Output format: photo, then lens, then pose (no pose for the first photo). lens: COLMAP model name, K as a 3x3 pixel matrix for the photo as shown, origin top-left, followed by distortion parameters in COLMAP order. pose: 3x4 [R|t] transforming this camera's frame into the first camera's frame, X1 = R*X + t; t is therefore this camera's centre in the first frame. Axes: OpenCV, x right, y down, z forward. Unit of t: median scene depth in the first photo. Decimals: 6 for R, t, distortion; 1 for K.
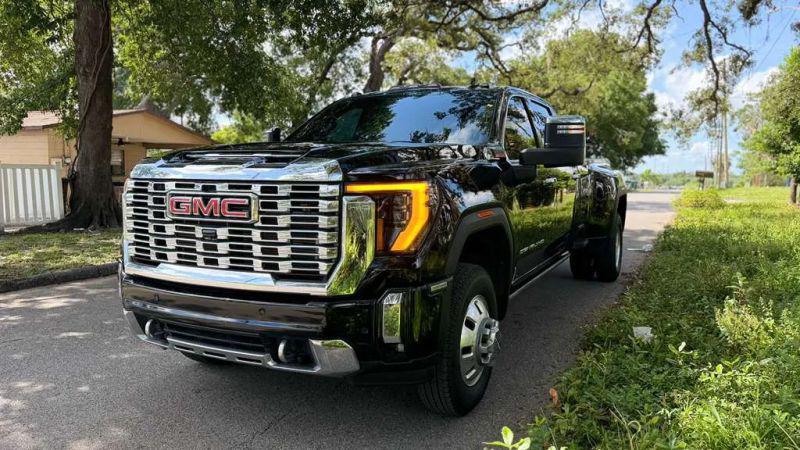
lens RADIAL K [[598.0, 0, 408.9], [0, 598.0, 229.5], [0, 0, 1]] dist [0.007242, -0.031479]
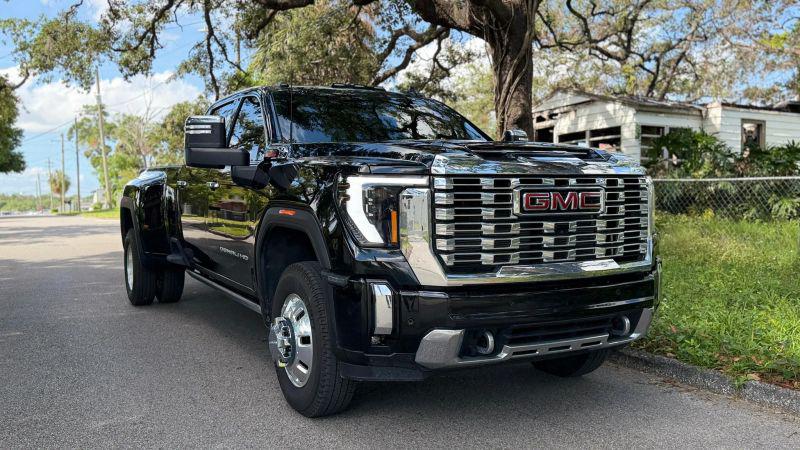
lens RADIAL K [[675.4, 0, 392.9], [0, 675.4, 226.0], [0, 0, 1]] dist [0.009730, -0.035814]
pose [[0.605492, -0.055507, 0.793913, -1.264399], [0.088655, 0.996060, 0.002026, -0.021012], [-0.790898, 0.069158, 0.608028, 0.475450]]
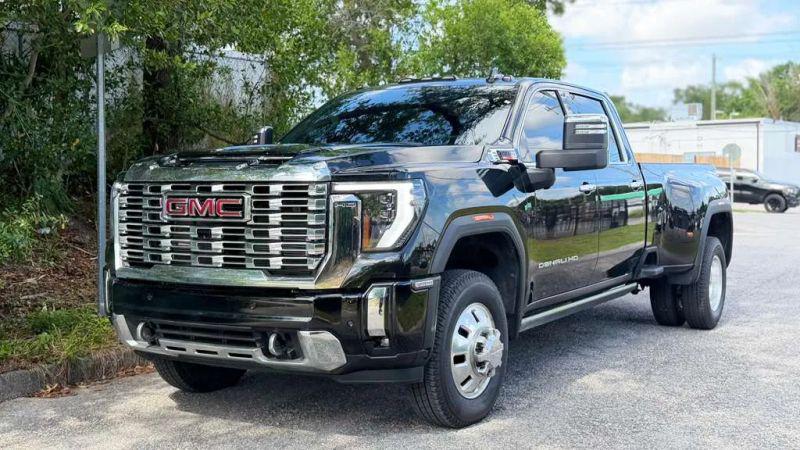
lens RADIAL K [[950.7, 0, 399.0], [0, 950.7, 220.3], [0, 0, 1]] dist [0.017329, 0.000000]
pose [[0.997235, -0.002933, -0.074260, 0.113202], [-0.001901, 0.997888, -0.064937, 0.081723], [0.074294, 0.064898, 0.995122, -0.554992]]
